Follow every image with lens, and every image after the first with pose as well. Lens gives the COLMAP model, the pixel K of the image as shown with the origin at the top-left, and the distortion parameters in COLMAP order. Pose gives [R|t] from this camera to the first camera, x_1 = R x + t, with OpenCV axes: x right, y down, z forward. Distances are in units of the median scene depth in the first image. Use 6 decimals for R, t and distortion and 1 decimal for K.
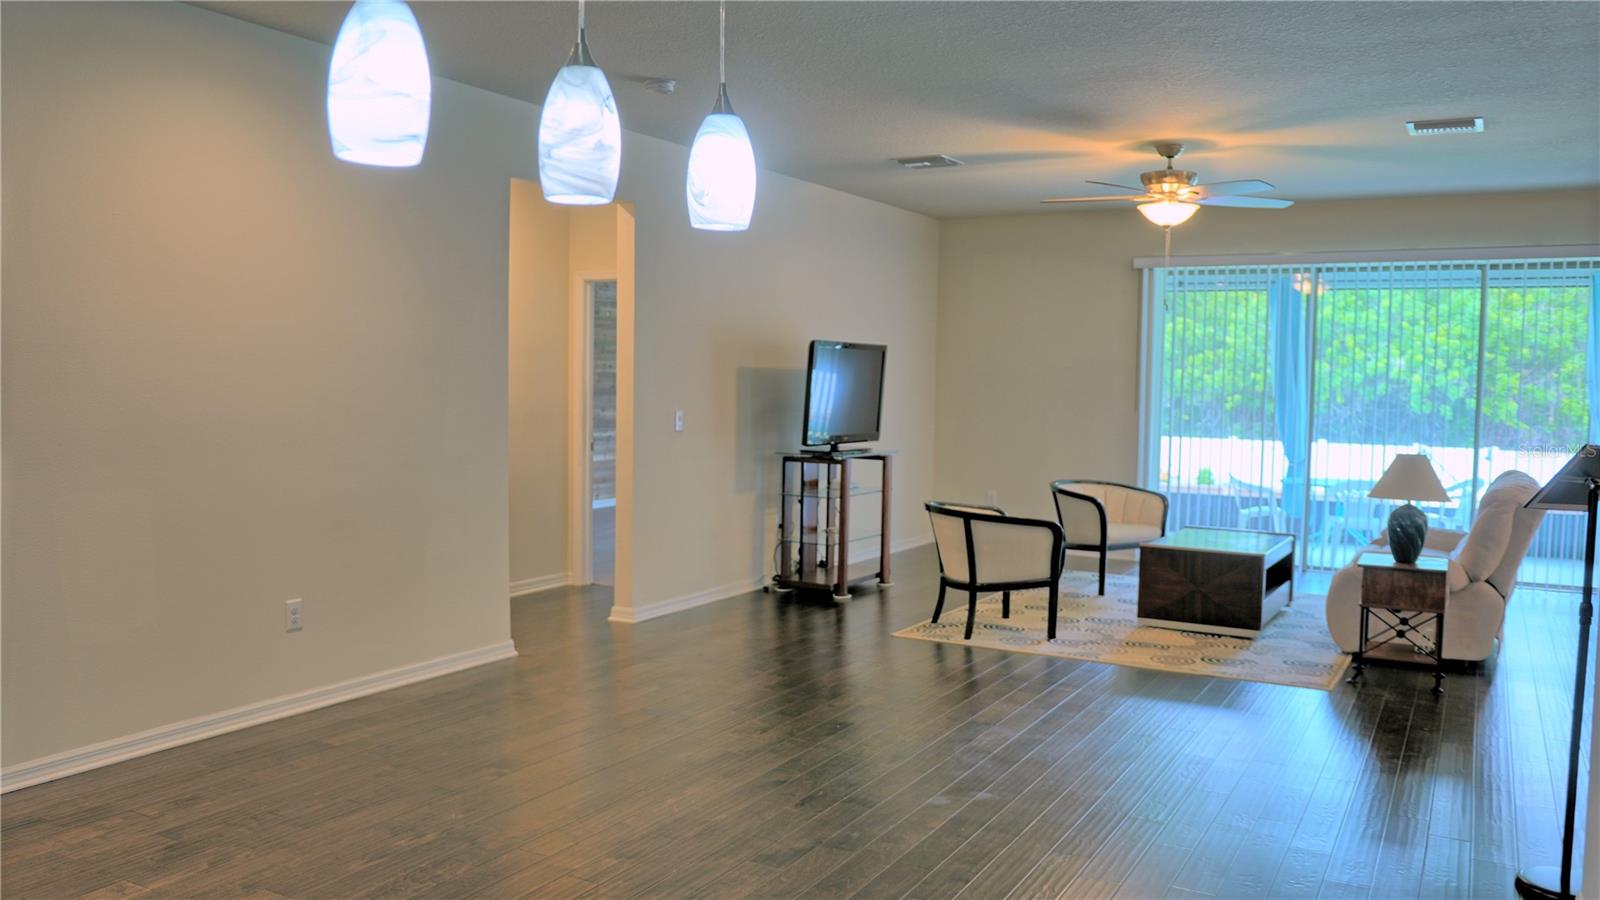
lens RADIAL K [[1281.3, 0, 772.6], [0, 1281.3, 458.8], [0, 0, 1]] dist [-0.098943, 0.110862]
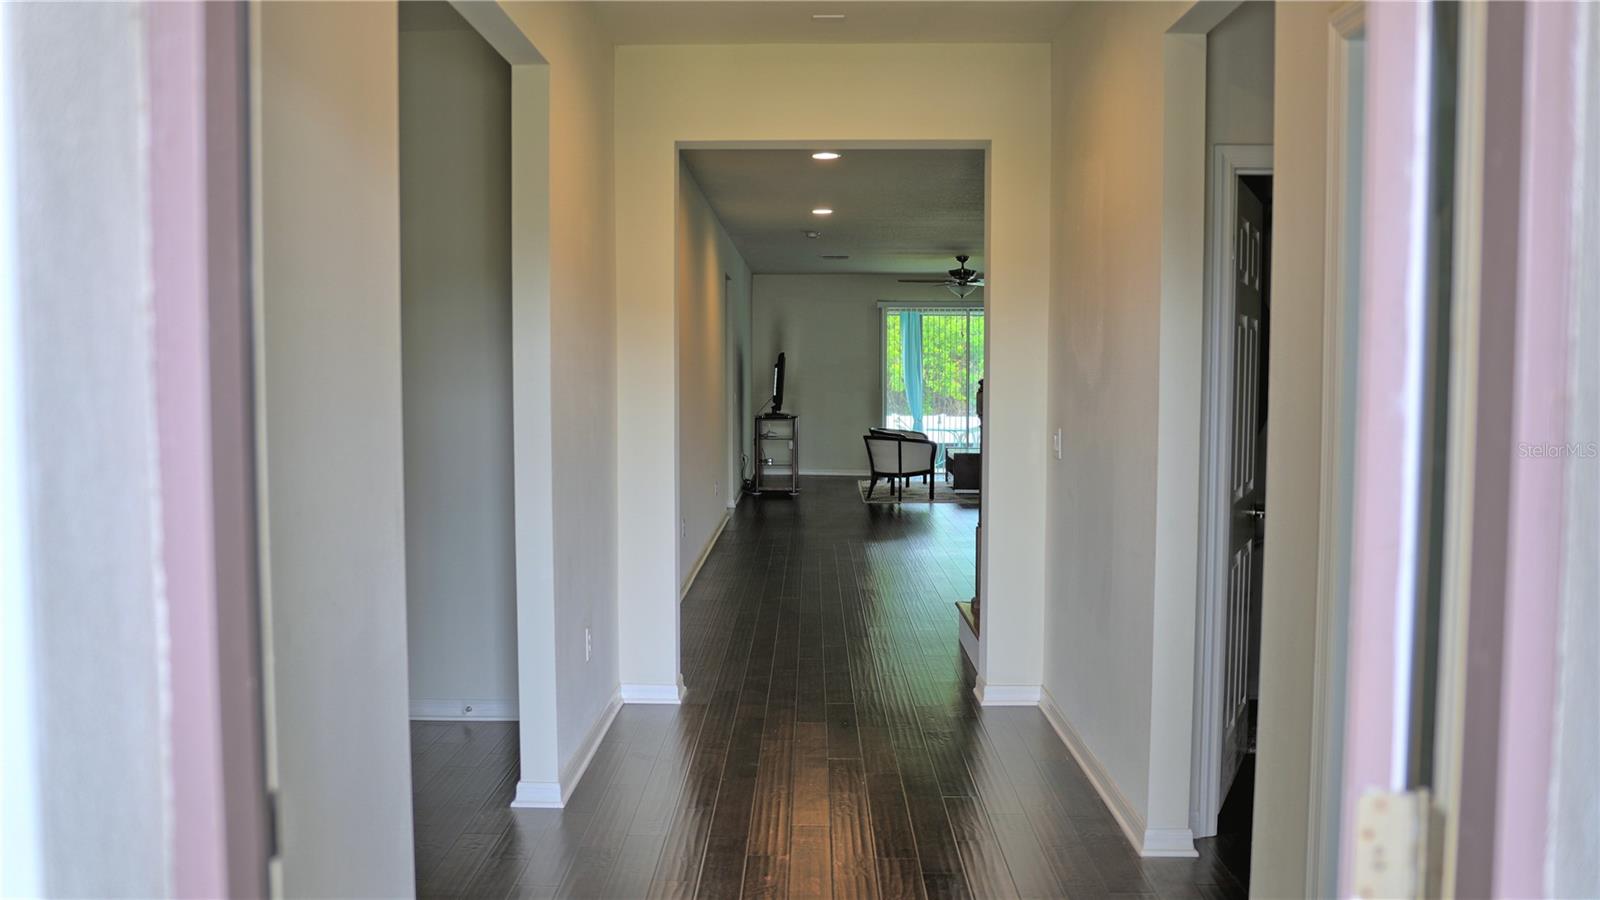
lens RADIAL K [[1281.3, 0, 772.6], [0, 1281.3, 458.8], [0, 0, 1]] dist [-0.098943, 0.110862]
pose [[0.883150, -0.049022, 0.466521, -0.937350], [0.047477, 0.998759, 0.015072, 0.033533], [-0.466681, 0.008839, 0.884381, -0.681844]]
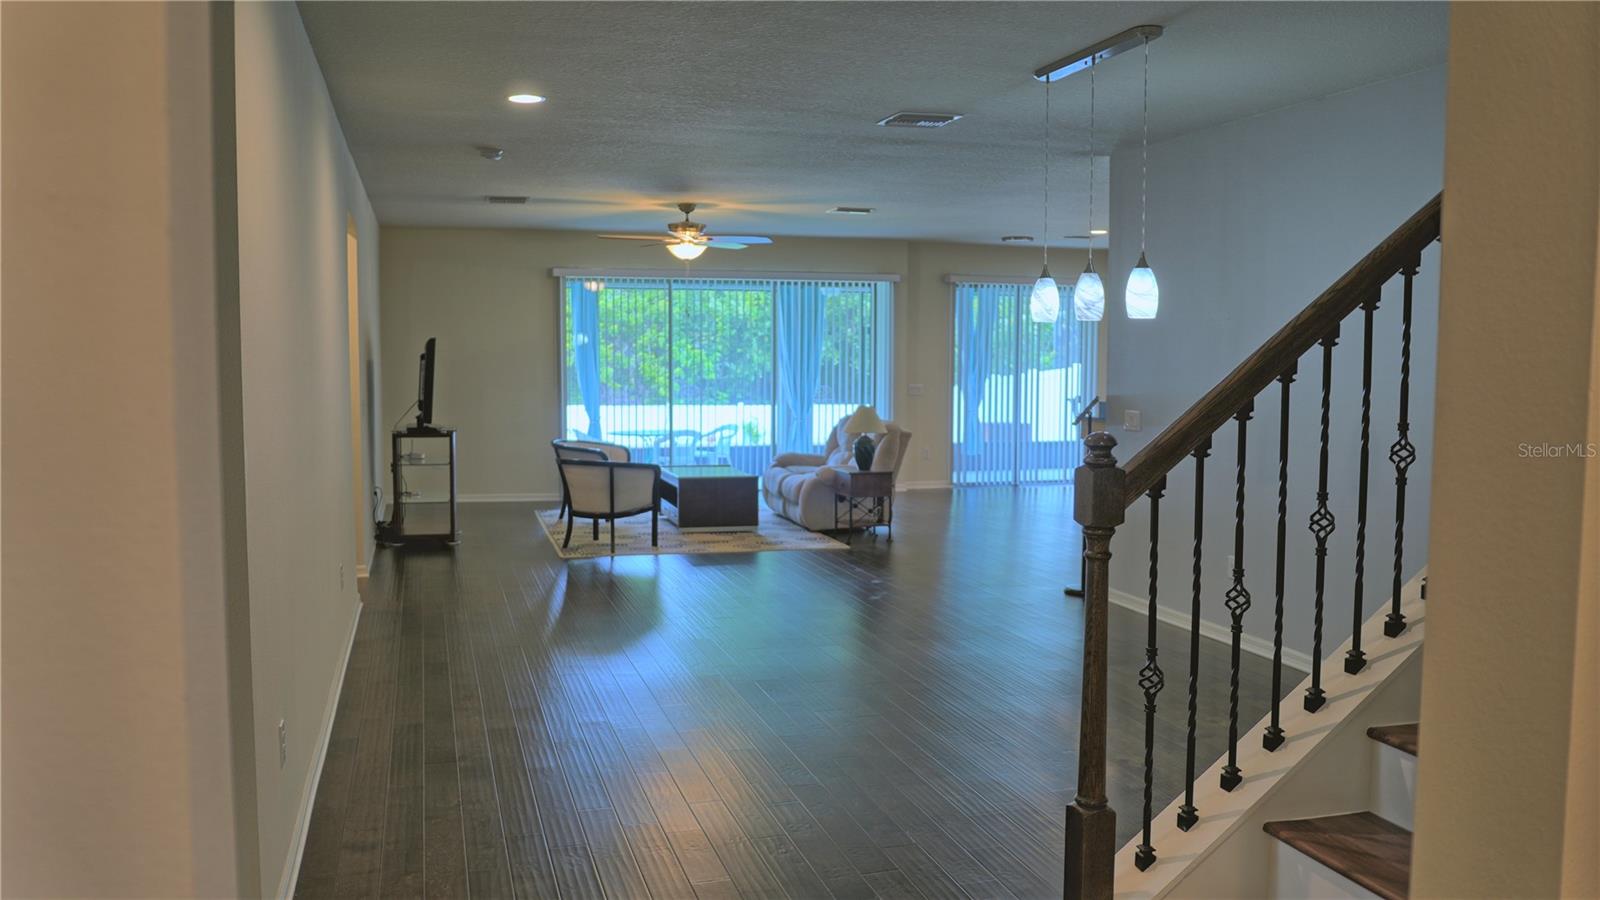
lens RADIAL K [[1281.3, 0, 772.6], [0, 1281.3, 458.8], [0, 0, 1]] dist [-0.098943, 0.110862]
pose [[0.707547, -0.072494, 0.702938, -0.679275], [0.054437, 0.997360, 0.048064, -0.019280], [-0.704566, 0.004258, 0.709626, -0.121067]]
